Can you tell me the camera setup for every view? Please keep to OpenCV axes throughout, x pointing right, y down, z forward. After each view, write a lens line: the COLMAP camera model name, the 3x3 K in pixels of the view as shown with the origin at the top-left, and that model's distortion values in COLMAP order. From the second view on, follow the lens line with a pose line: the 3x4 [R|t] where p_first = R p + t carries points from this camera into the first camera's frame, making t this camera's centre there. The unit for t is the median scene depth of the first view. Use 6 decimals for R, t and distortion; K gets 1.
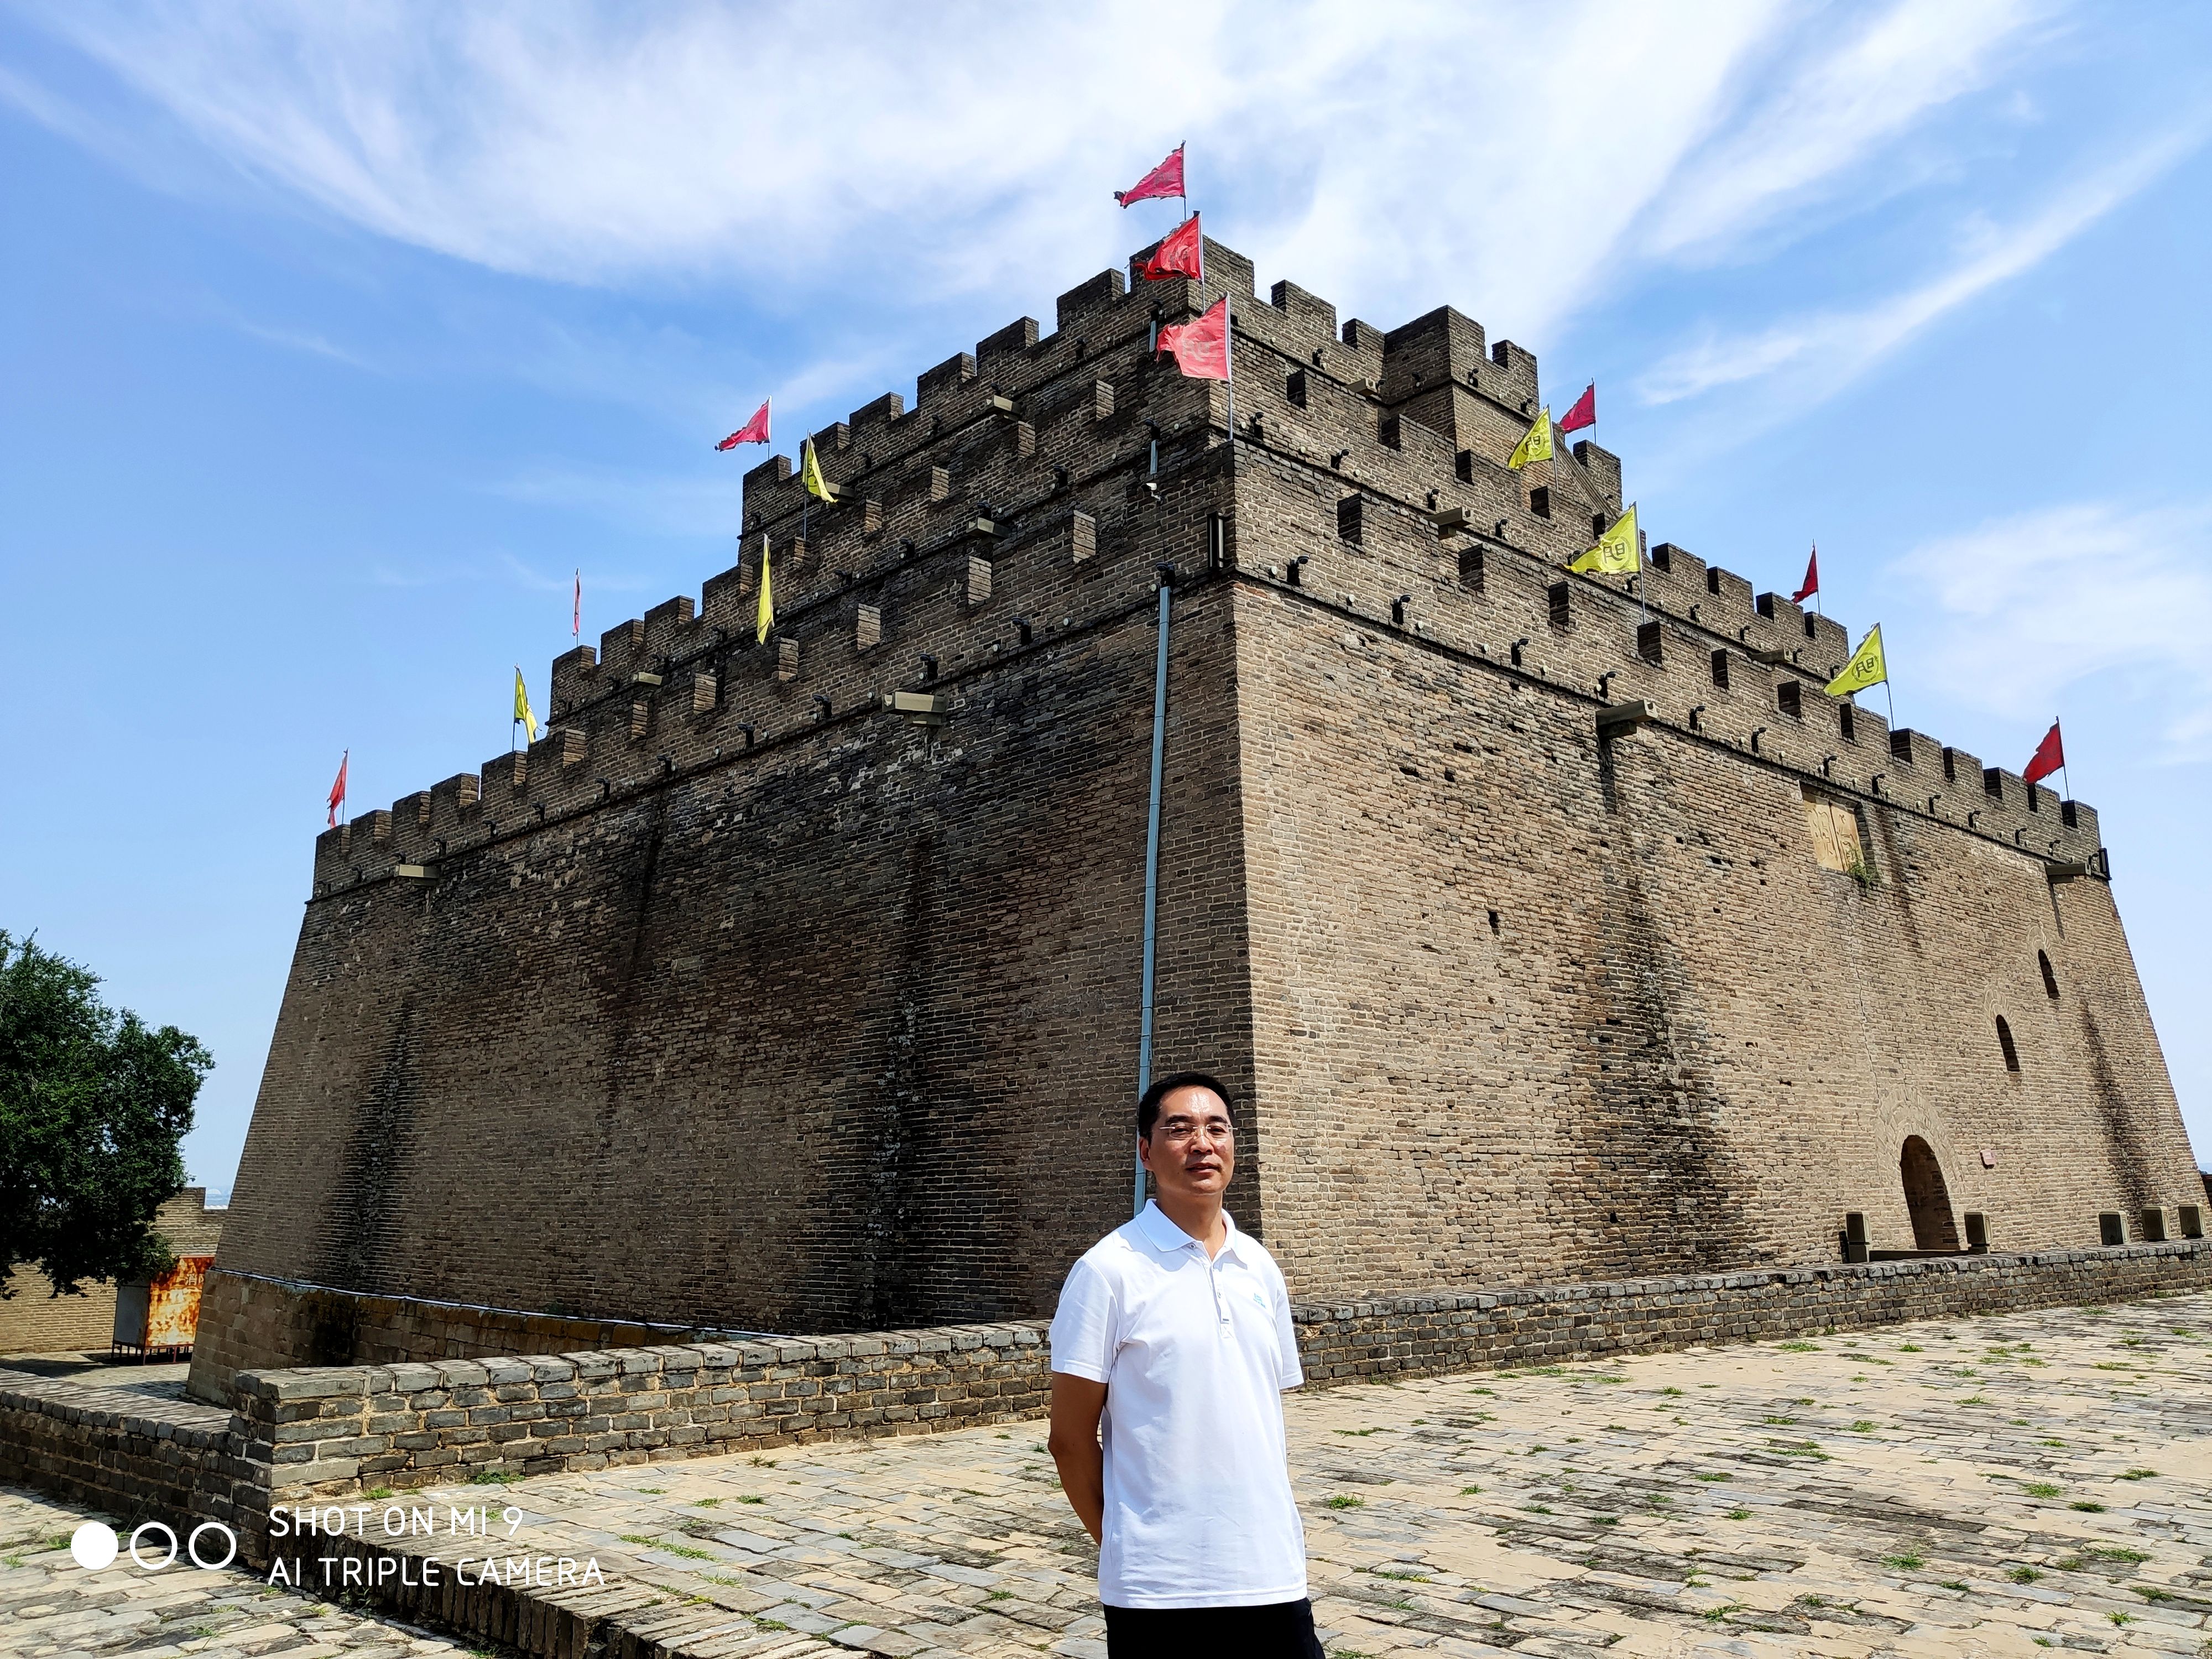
lens RADIAL K [[1758.3, 0, 1106.0], [0, 1758.3, 829.5], [0, 0, 1]] dist [0.033102, -0.058315]
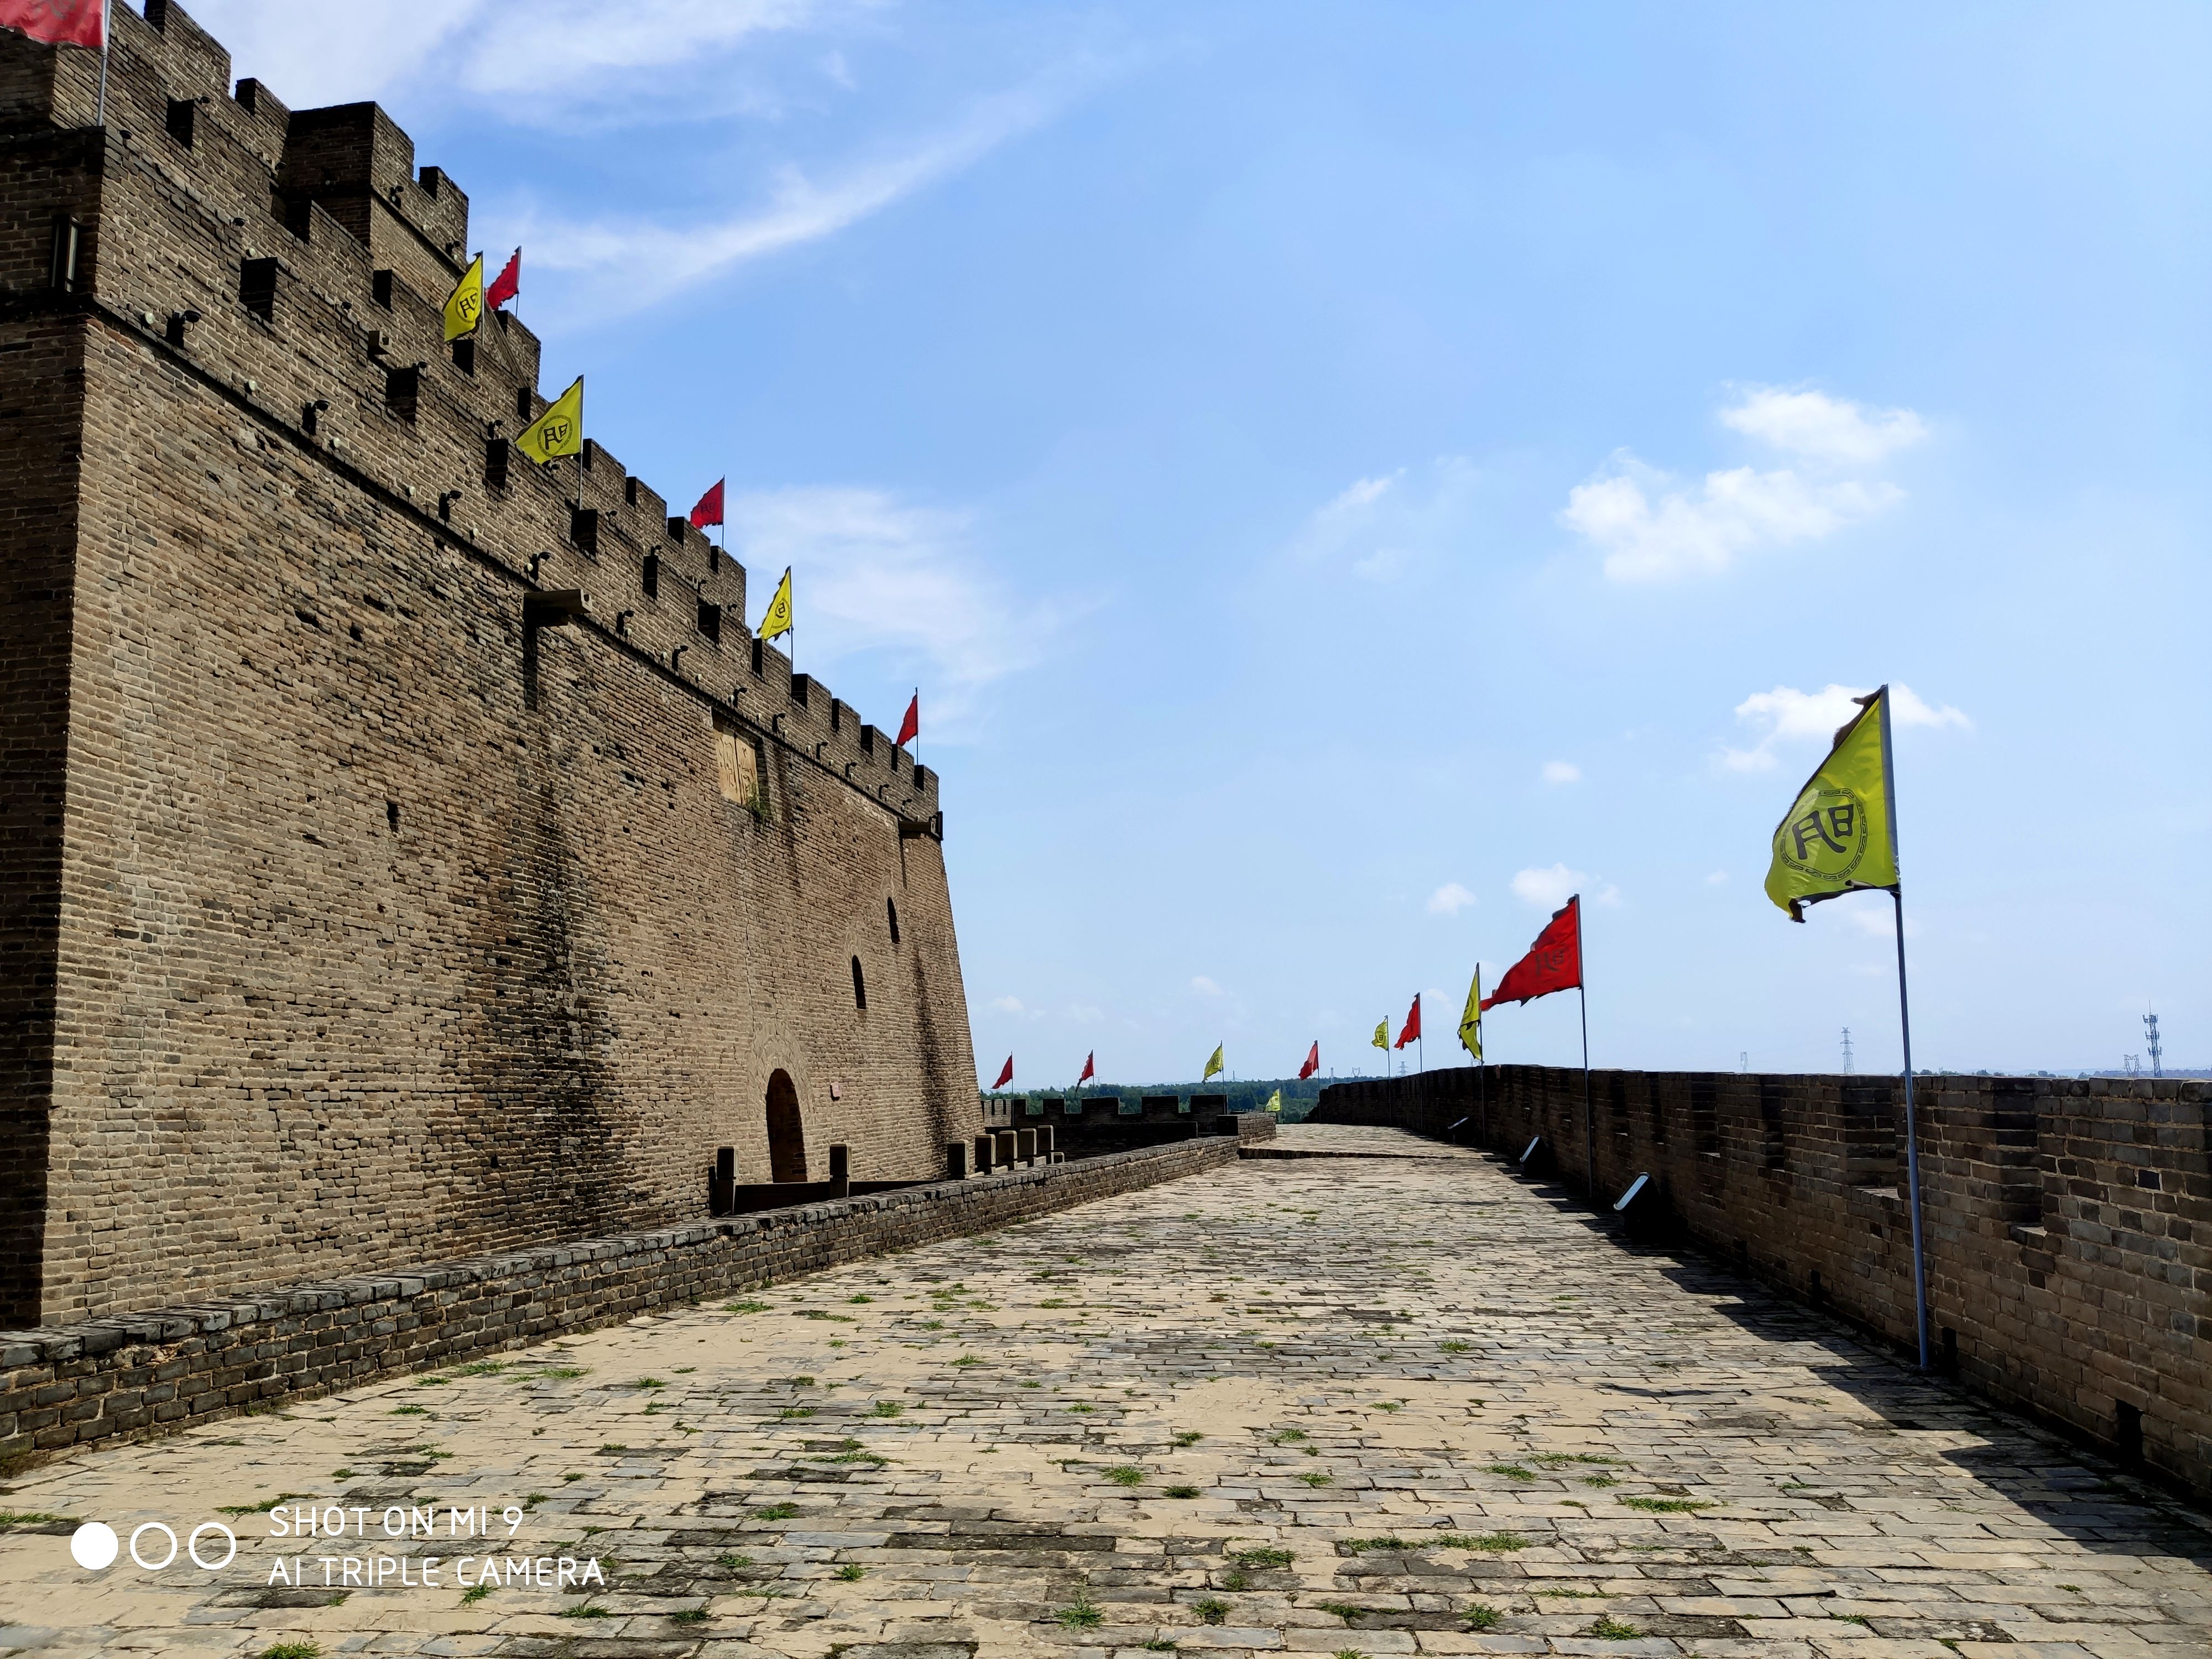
lens RADIAL K [[1695.3, 0, 1107.5], [0, 1695.3, 853.7], [0, 0, 1]] dist [-0.005712, -0.007896]
pose [[0.776394, 0.082919, 0.624769, -0.016931], [-0.112875, 0.993574, 0.008403, 0.025793], [-0.620058, -0.077045, 0.780764, 0.164927]]
